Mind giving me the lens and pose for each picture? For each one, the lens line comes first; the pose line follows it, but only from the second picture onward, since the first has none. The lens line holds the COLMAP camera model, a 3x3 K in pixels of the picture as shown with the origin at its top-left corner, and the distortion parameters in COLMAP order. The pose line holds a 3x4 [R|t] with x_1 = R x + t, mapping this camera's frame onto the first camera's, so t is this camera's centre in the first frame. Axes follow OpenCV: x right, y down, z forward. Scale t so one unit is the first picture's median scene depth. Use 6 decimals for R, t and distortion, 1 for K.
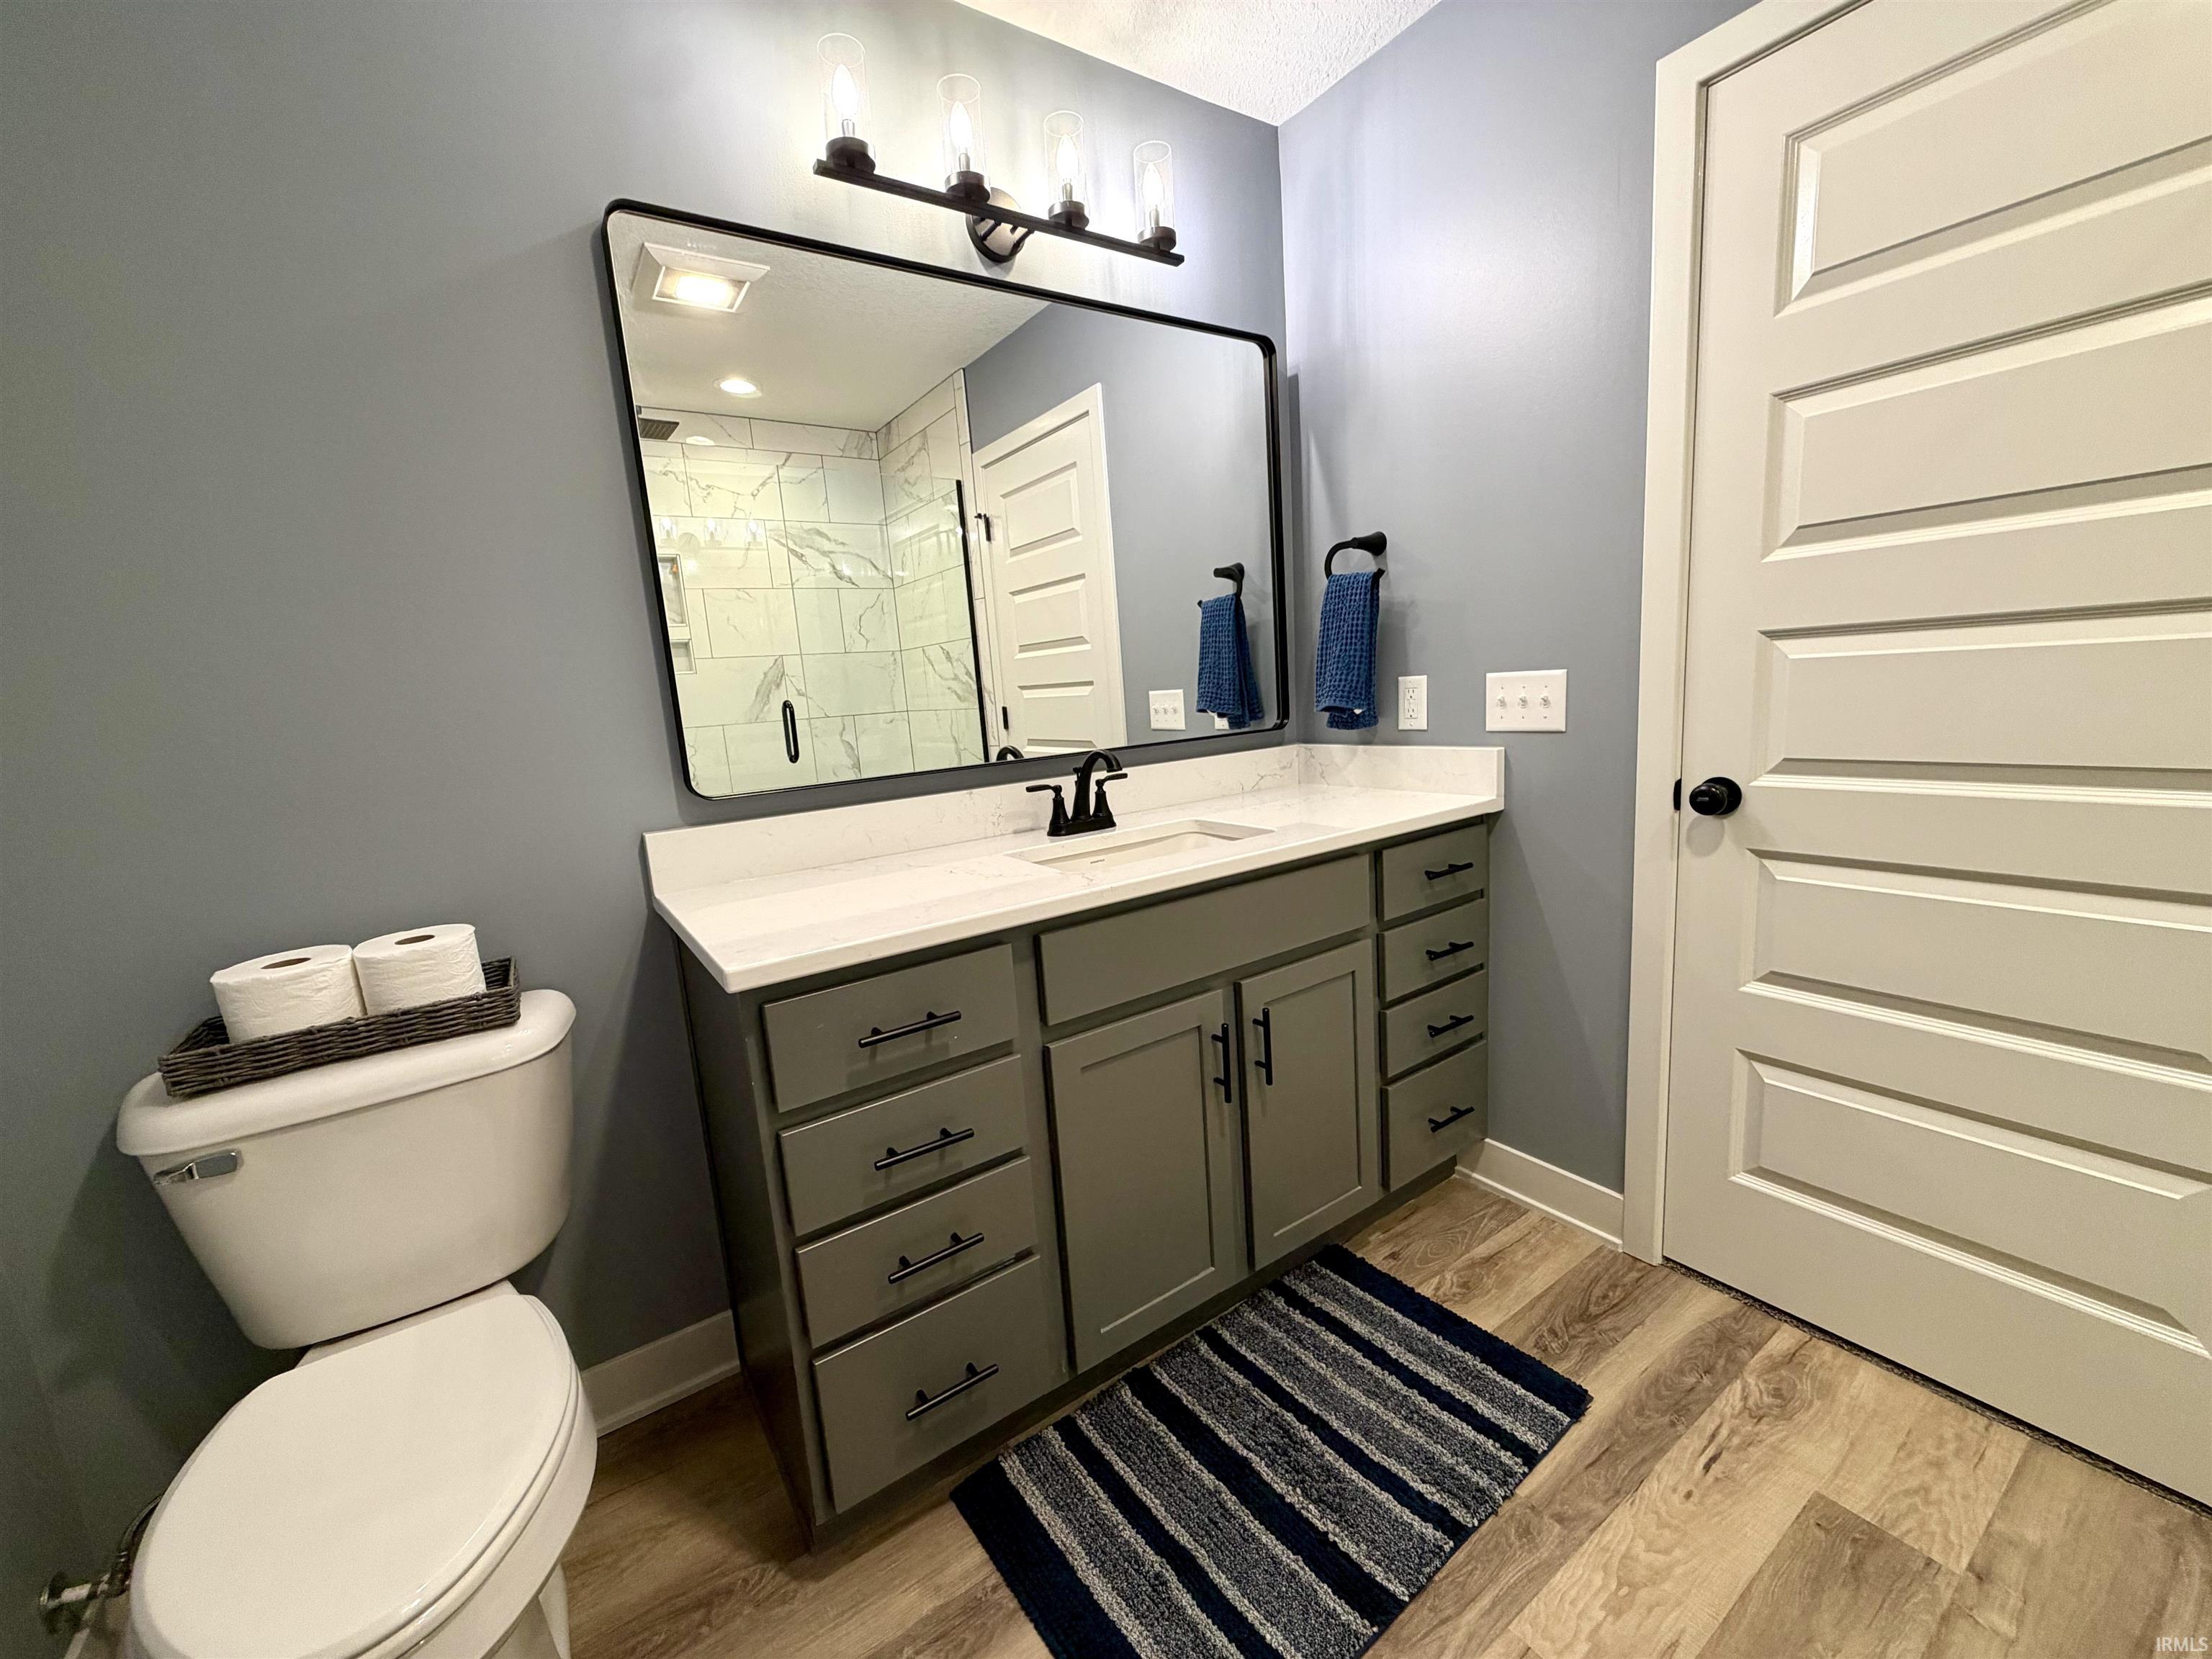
lens RADIAL K [[879.7, 0, 1111.3], [0, 879.7, 827.1], [0, 0, 1]] dist [-0.000301, -0.000556]
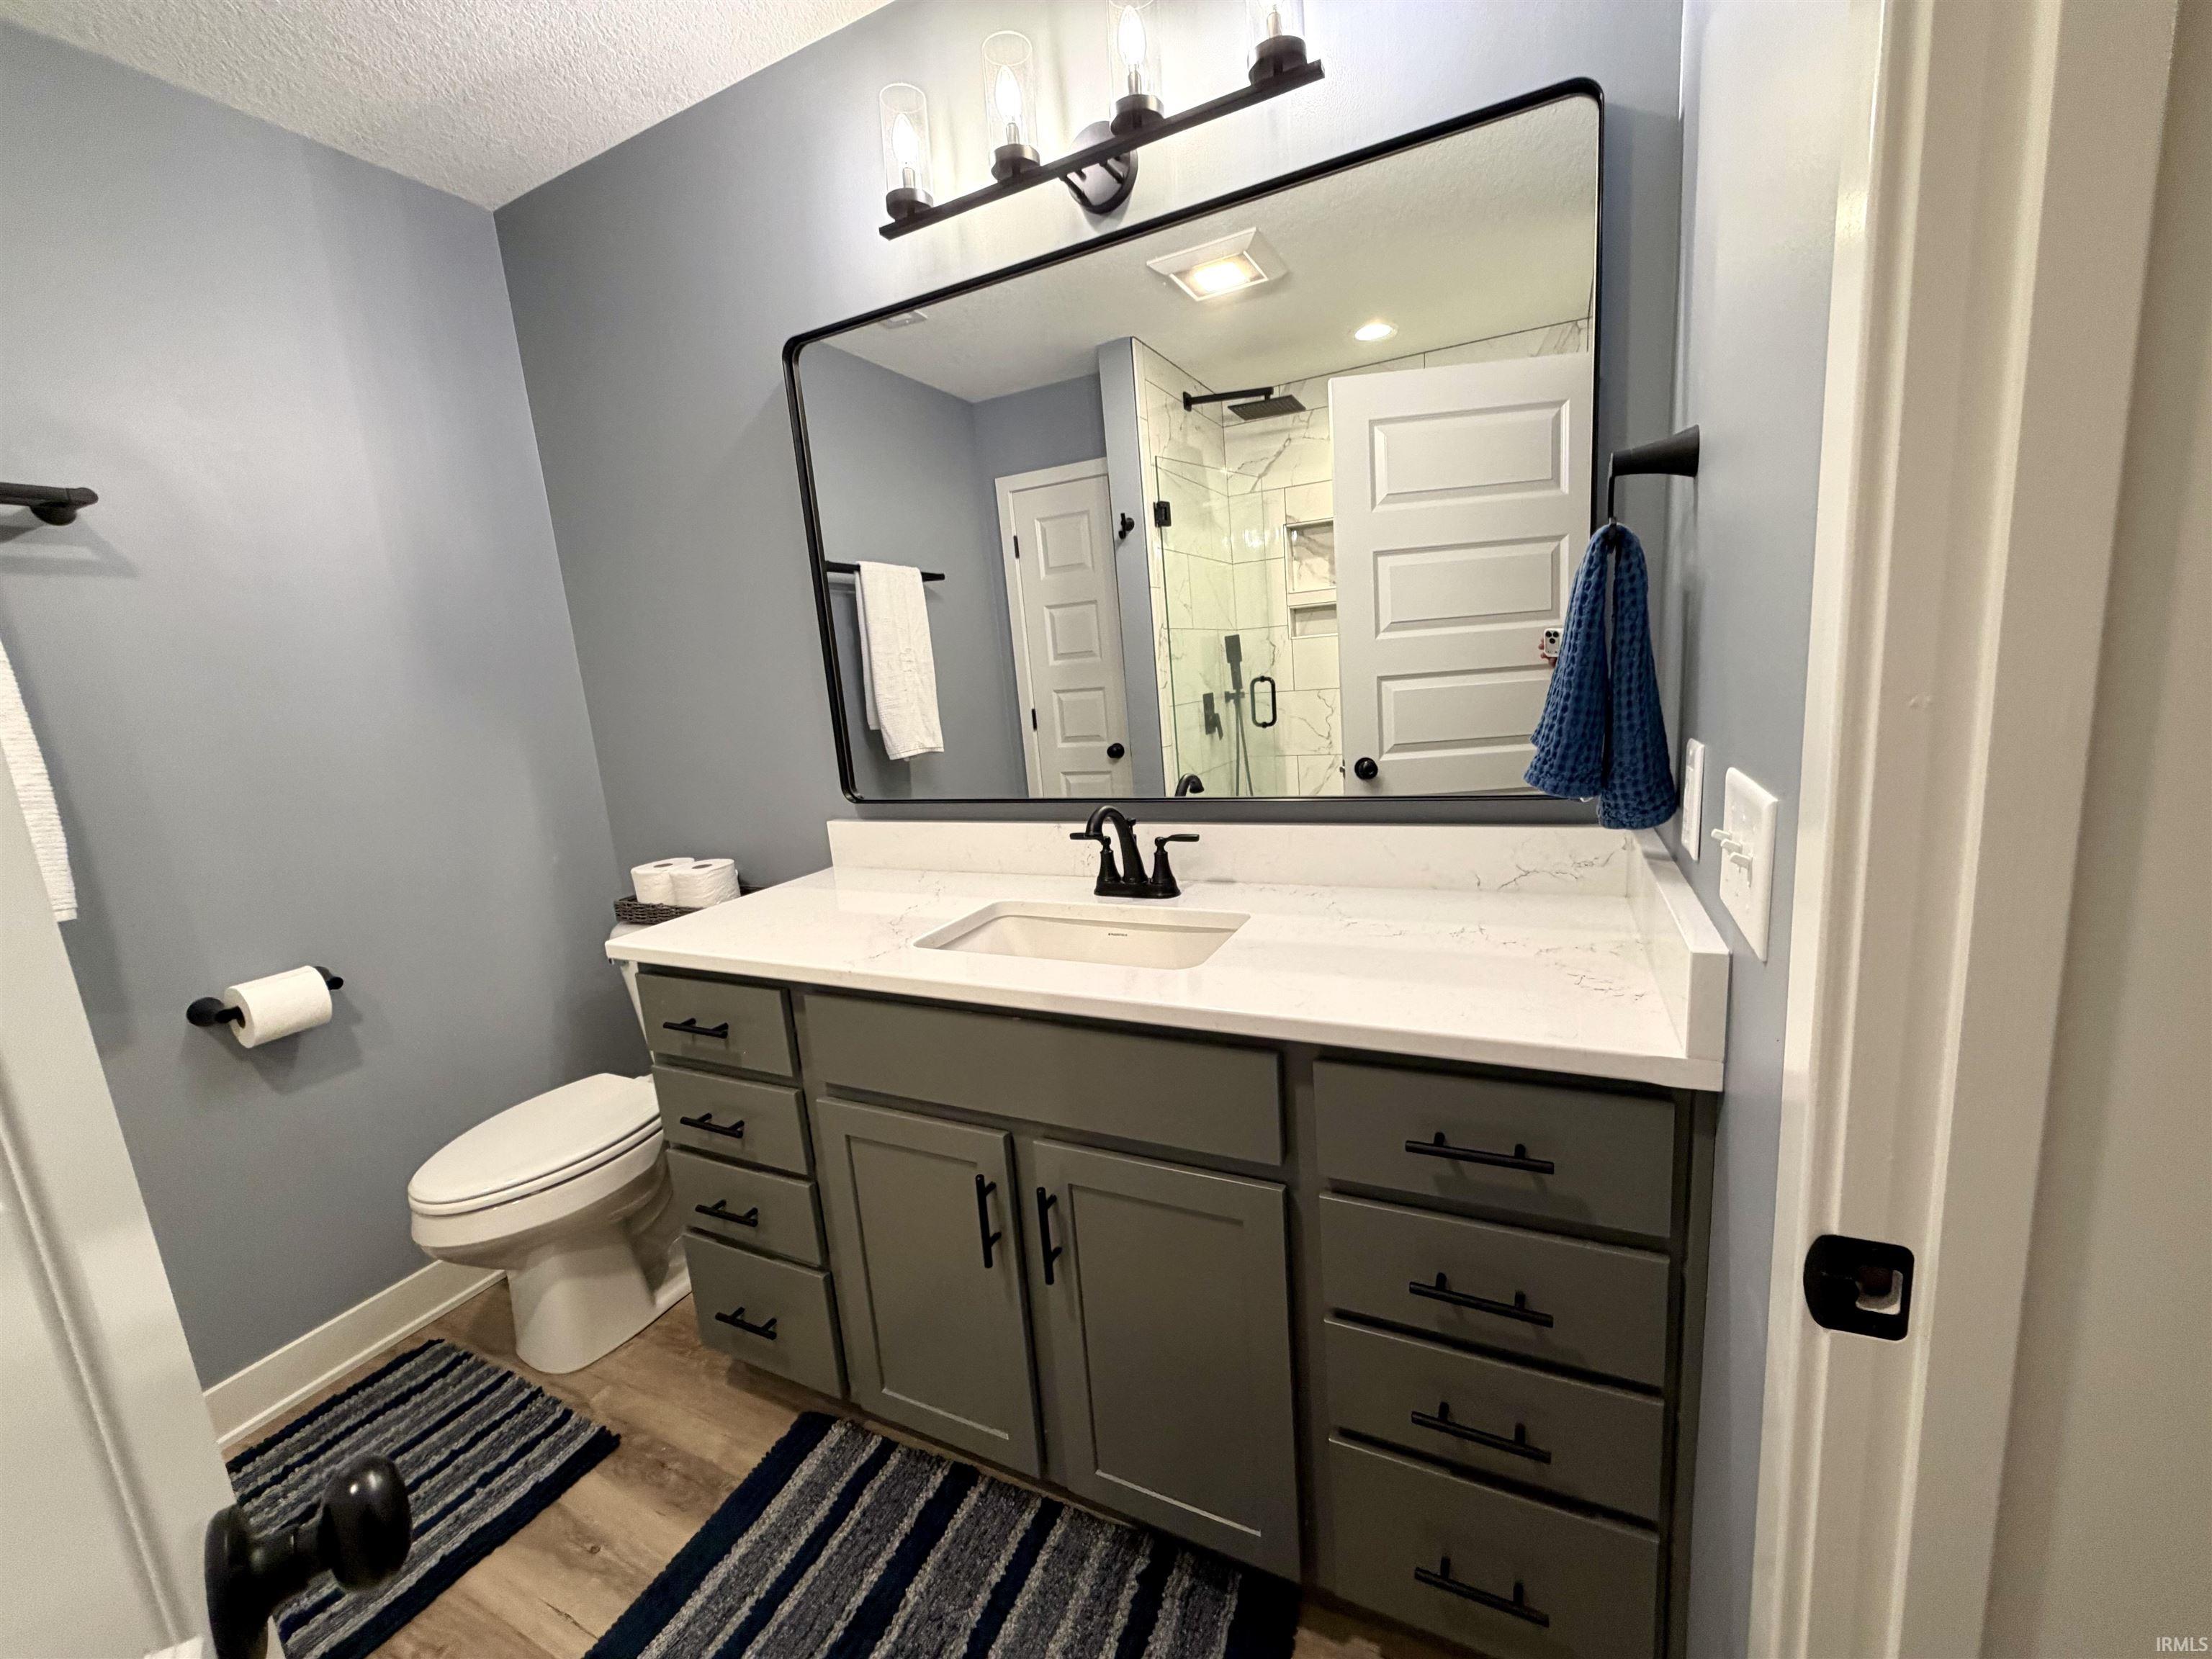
lens RADIAL K [[879.7, 0, 1110.8], [0, 879.7, 832.4], [0, 0, 1]] dist [-0.000301, -0.000556]
pose [[0.490076, 0.187159, -0.851350, 0.700590], [-0.099219, 0.982307, 0.158833, -0.196033], [0.866015, 0.006630, 0.499975, 0.590223]]
